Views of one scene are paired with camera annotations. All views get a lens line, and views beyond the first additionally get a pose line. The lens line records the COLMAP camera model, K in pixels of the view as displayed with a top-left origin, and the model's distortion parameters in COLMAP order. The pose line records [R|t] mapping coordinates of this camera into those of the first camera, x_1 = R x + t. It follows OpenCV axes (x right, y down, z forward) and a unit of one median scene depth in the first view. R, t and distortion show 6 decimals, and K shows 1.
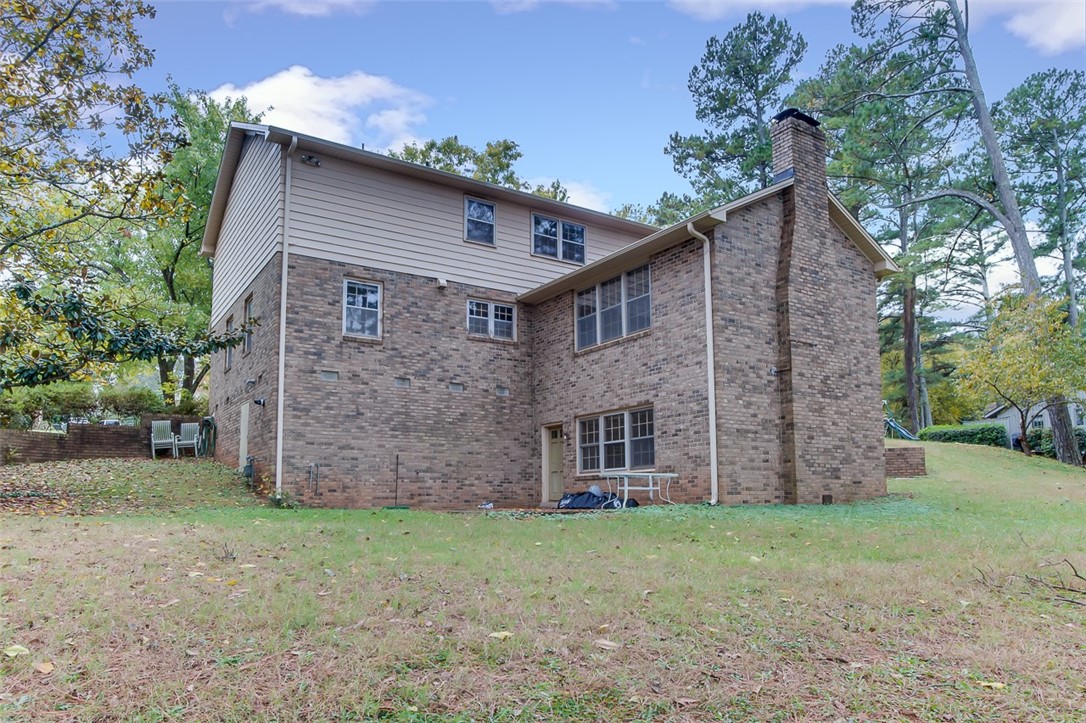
lens RADIAL K [[707.4, 0, 543.0], [0, 707.4, 361.5], [0, 0, 1]] dist [-0.000587, 0.000219]
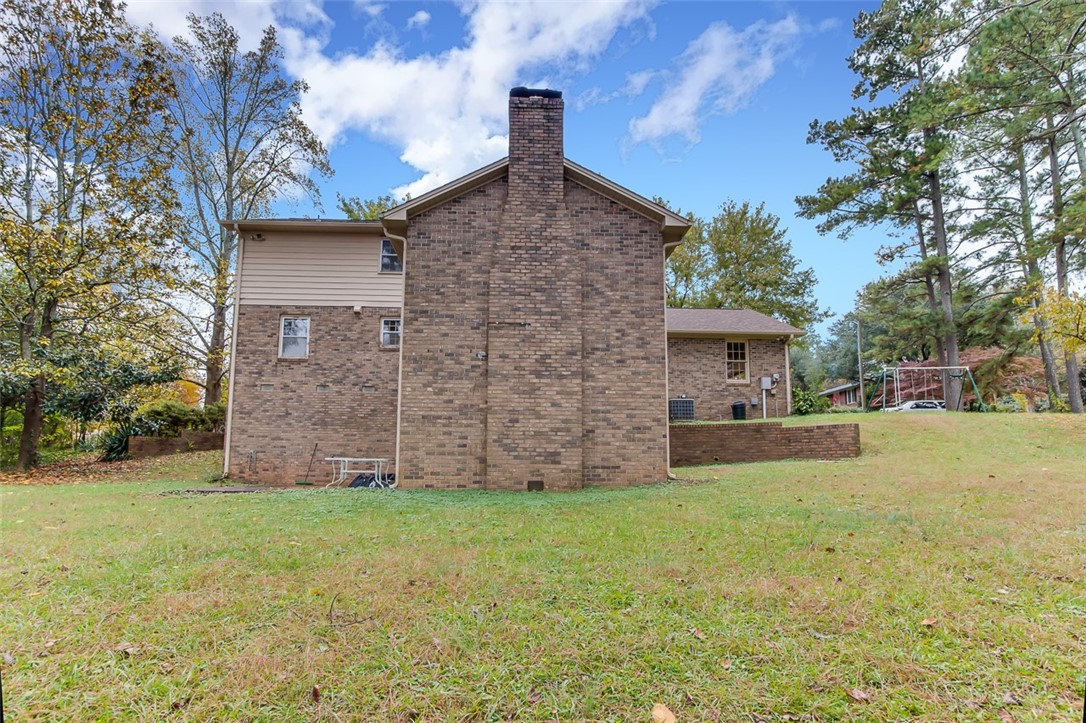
lens RADIAL K [[550.7, 0, 543.0], [0, 550.7, 361.5], [0, 0, 1]] dist [-0.000920, -0.000272]
pose [[0.856742, -0.089161, -0.507980, 0.761396], [0.086023, 0.995850, -0.029710, 0.050325], [0.508521, -0.018244, 0.860856, 0.358832]]
